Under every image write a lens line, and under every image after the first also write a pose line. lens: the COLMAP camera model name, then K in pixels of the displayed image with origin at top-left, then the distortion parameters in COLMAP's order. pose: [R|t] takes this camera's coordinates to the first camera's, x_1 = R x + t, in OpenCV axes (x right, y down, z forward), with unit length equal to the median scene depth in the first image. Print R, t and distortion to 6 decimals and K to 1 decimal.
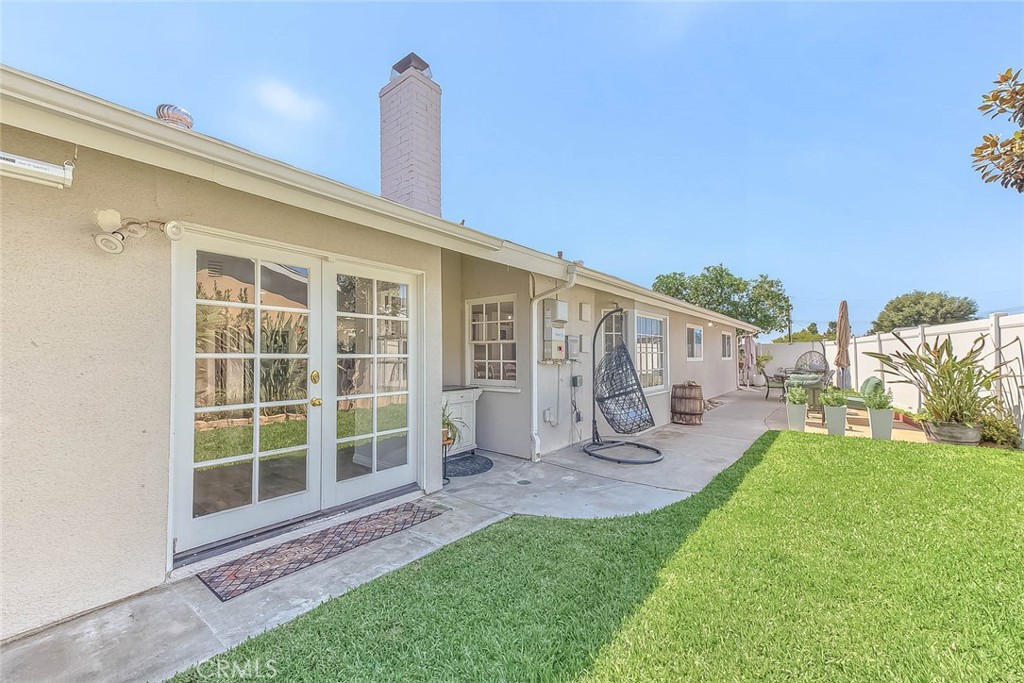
lens RADIAL K [[410.4, 0, 515.8], [0, 410.4, 345.5], [0, 0, 1]] dist [0.017584, -0.000218]
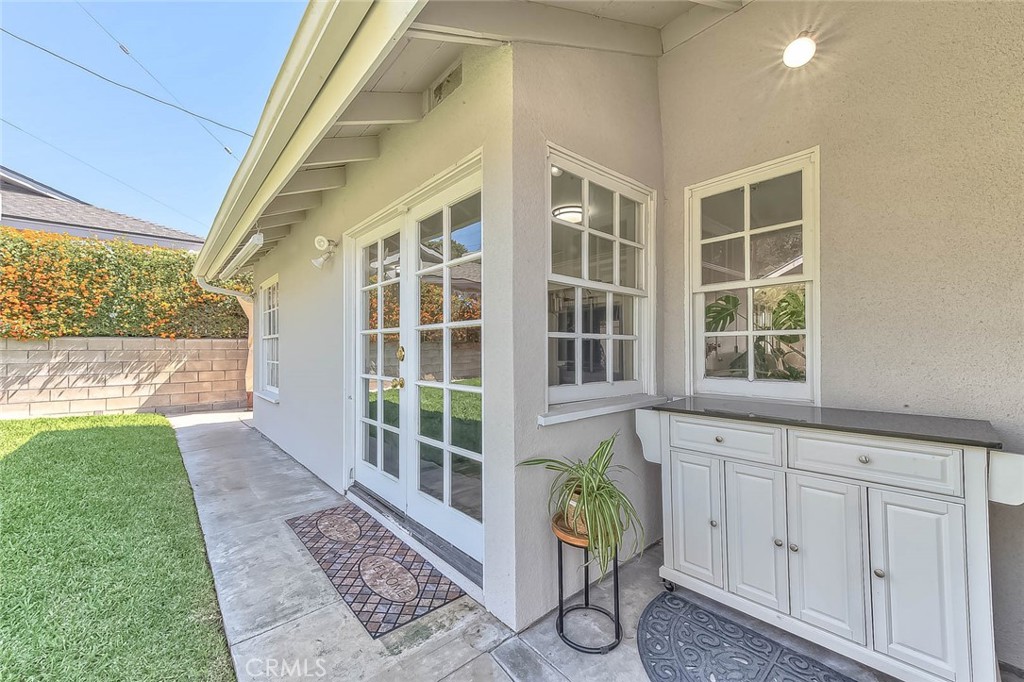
lens RADIAL K [[403.4, 0, 512.6], [0, 403.4, 344.2], [0, 0, 1]] dist [0.020628, -0.000050]
pose [[-0.180030, -0.012626, -0.983580, 0.319804], [0.027381, 0.999466, -0.017841, 0.085665], [0.983280, -0.030144, -0.179588, 1.482061]]
